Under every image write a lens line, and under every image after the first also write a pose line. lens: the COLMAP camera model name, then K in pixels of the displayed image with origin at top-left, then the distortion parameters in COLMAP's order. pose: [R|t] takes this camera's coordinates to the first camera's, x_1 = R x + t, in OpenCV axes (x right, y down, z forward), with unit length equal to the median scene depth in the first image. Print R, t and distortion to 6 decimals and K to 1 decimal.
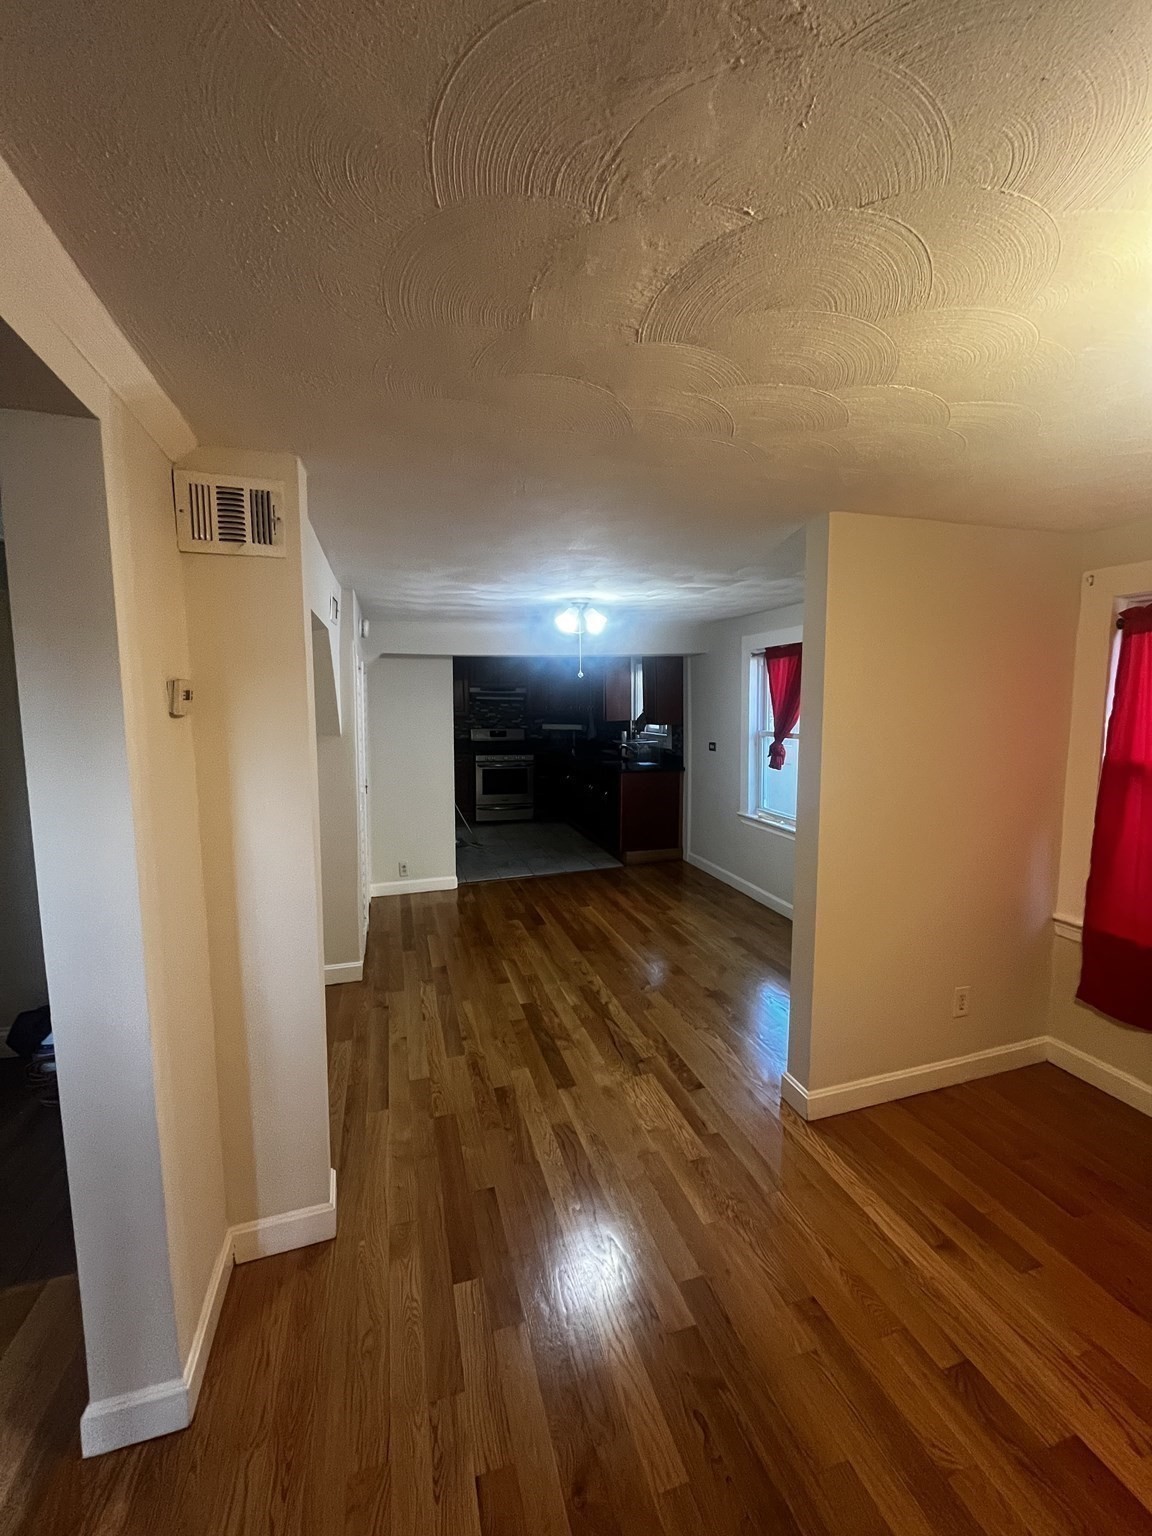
lens RADIAL K [[615.5, 0, 576.7], [0, 615.5, 762.1], [0, 0, 1]] dist [-0.002824, -0.000421]
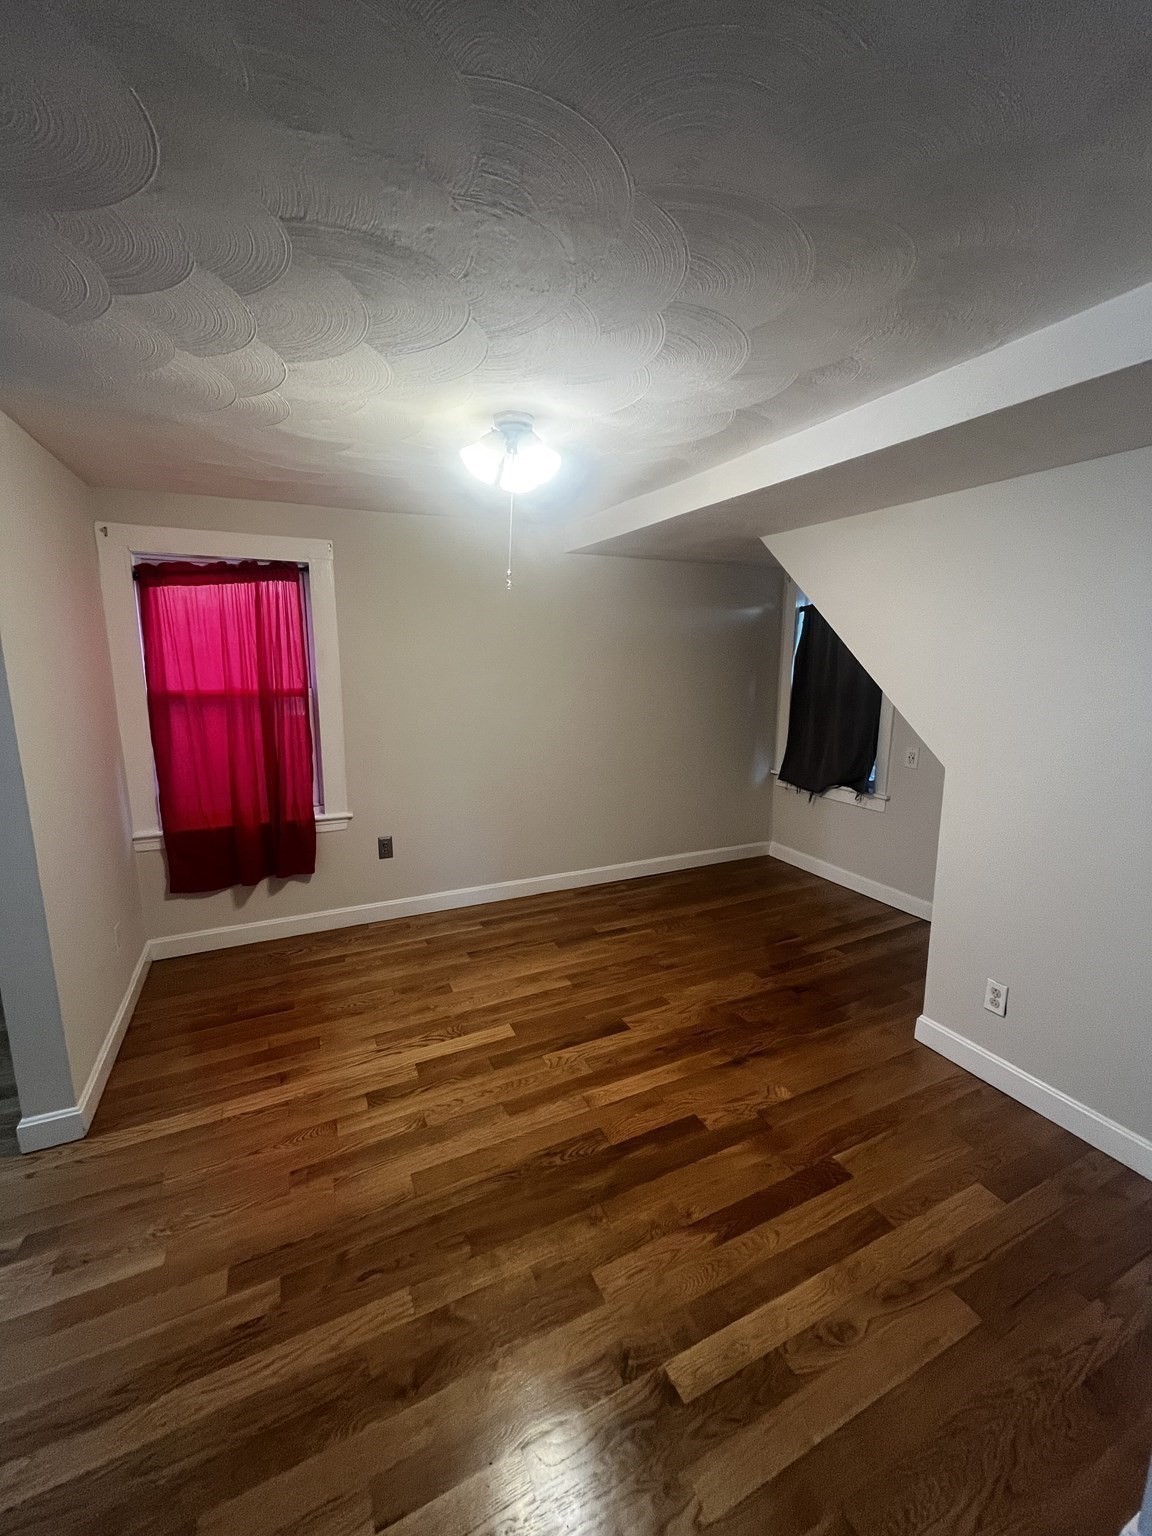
lens RADIAL K [[615.5, 0, 576.7], [0, 615.5, 762.1], [0, 0, 1]] dist [-0.002824, -0.000421]
pose [[-0.152567, -0.173583, 0.972930, -0.450093], [0.090342, 0.977883, 0.188633, -0.022405], [-0.984155, 0.116675, -0.133511, 0.368126]]
